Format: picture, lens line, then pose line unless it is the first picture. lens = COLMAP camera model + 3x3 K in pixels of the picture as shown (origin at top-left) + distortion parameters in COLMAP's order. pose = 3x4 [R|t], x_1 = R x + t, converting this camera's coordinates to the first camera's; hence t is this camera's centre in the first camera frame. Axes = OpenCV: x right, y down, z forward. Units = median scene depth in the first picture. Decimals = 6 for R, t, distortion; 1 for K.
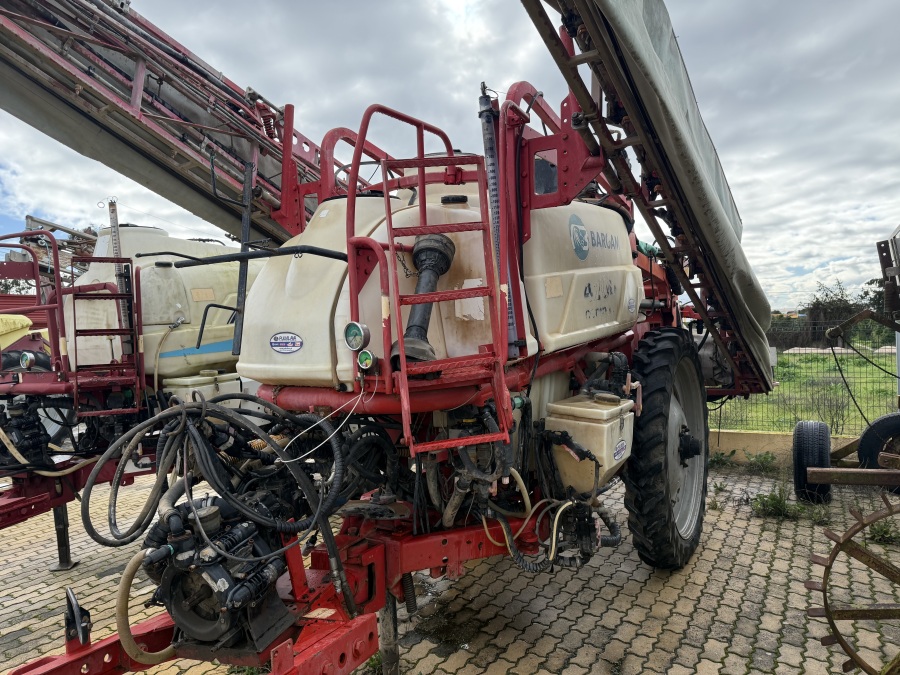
lens RADIAL K [[632.5, 0, 450.0], [0, 632.5, 337.5], [0, 0, 1]] dist [0.041246, -0.043262]
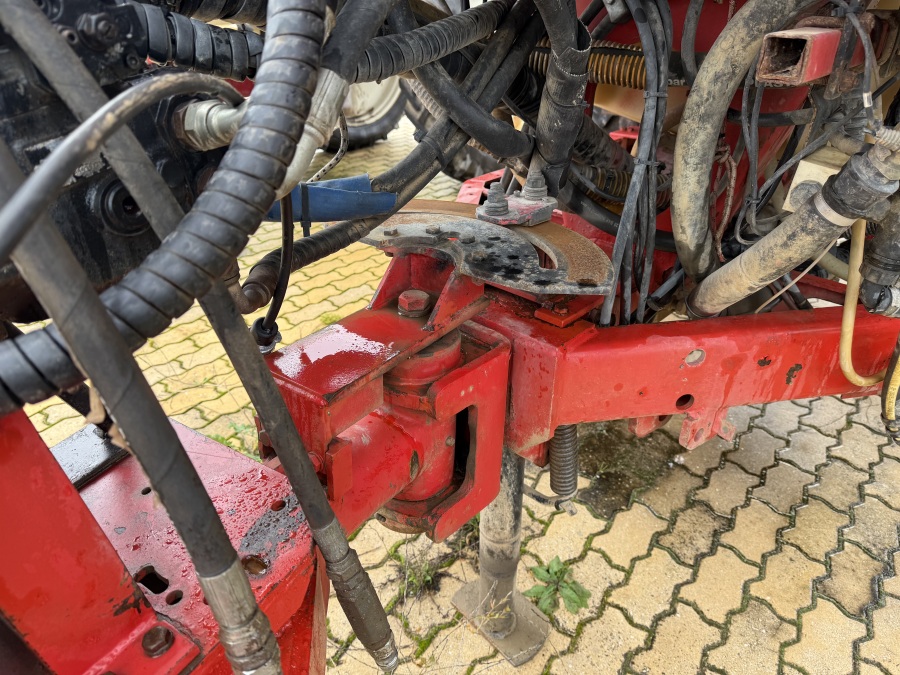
lens RADIAL K [[631.2, 0, 450.5], [0, 631.2, 341.9], [0, 0, 1]] dist [0.073772, -0.095778]
pose [[0.978891, 0.137160, -0.151522, -0.082314], [-0.049358, 0.878074, 0.475972, 0.165022], [0.198332, -0.458446, 0.866309, 0.692358]]
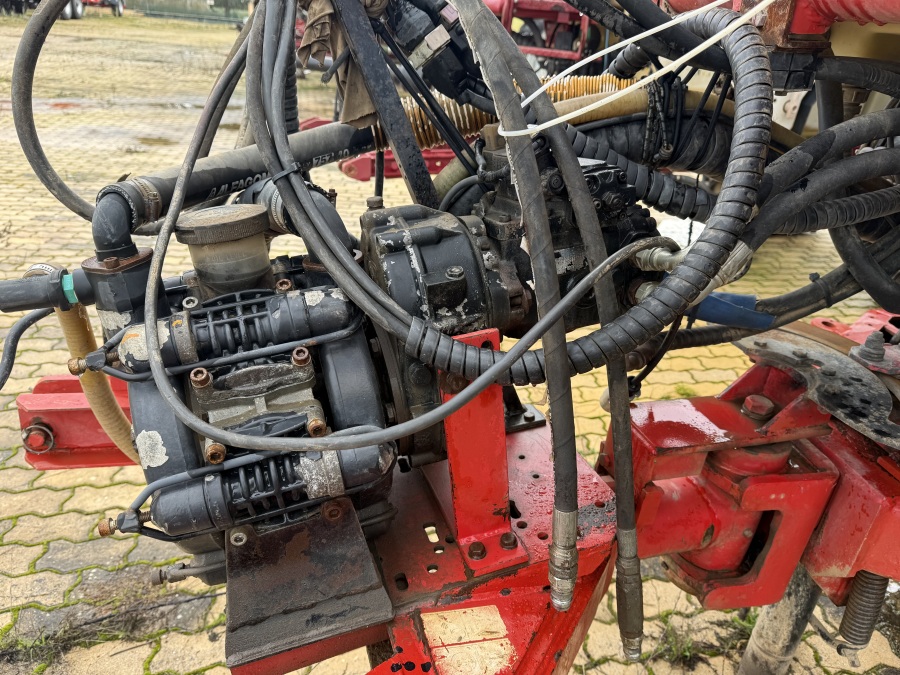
lens RADIAL K [[634.3, 0, 458.9], [0, 634.3, 344.5], [0, 0, 1]] dist [0.025128, -0.035583]
pose [[0.662626, 0.415757, -0.622955, -0.052024], [-0.121172, 0.880324, 0.458636, 0.120507], [0.739084, -0.228419, 0.633703, 0.619294]]
